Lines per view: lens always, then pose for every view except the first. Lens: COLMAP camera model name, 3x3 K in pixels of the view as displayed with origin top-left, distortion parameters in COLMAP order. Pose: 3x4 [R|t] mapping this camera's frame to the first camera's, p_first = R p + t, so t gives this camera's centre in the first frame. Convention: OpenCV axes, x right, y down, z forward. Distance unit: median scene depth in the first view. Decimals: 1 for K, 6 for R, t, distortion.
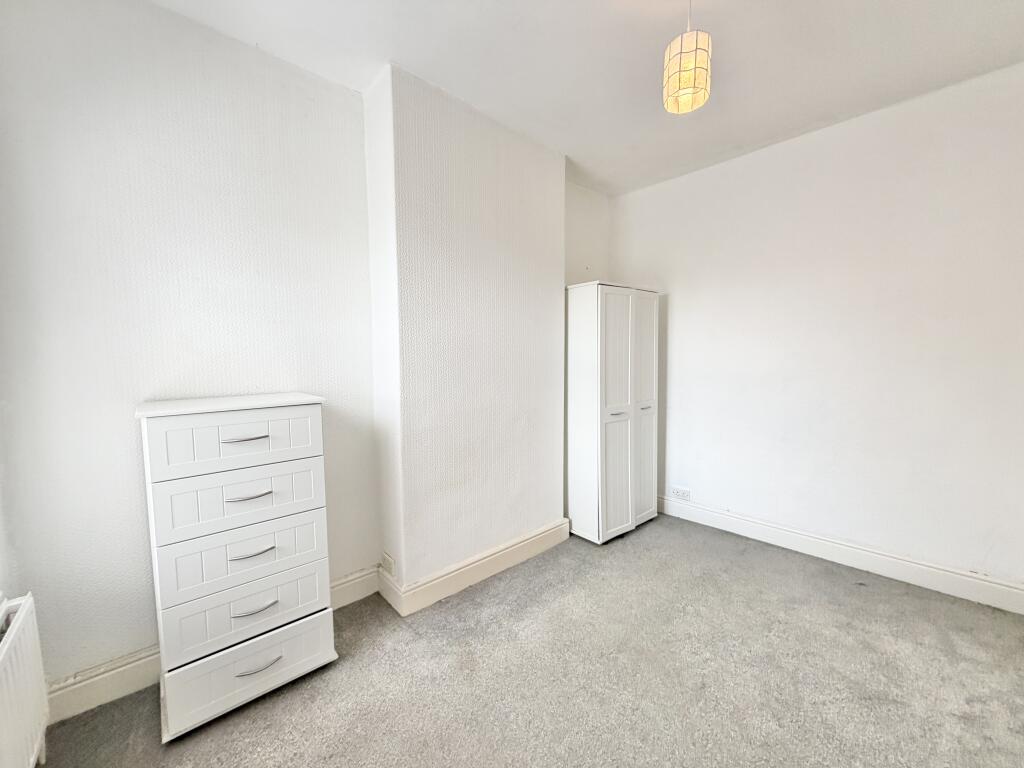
lens RADIAL K [[420.2, 0, 510.3], [0, 420.2, 385.5], [0, 0, 1]] dist [-0.000559, -0.000156]
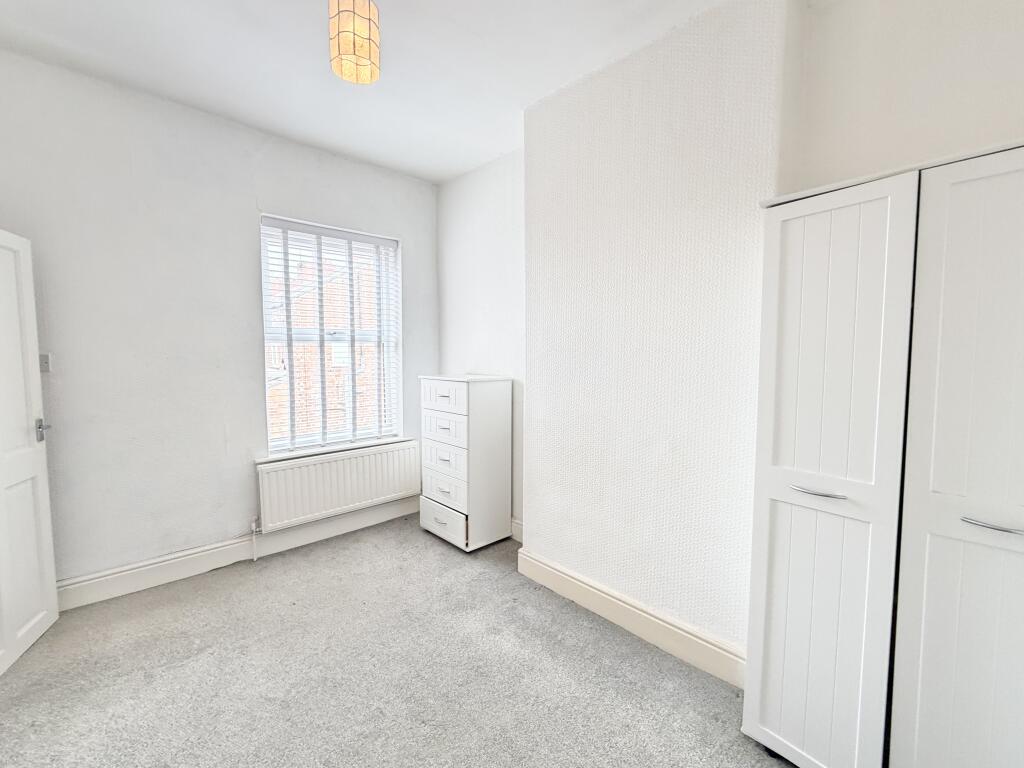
lens RADIAL K [[420.2, 0, 510.3], [0, 420.2, 385.5], [0, 0, 1]] dist [-0.000559, -0.000156]
pose [[0.035638, 0.105276, -0.993804, 0.675148], [-0.065898, 0.992519, 0.102777, -0.055353], [0.997190, 0.061827, 0.042309, 0.739718]]
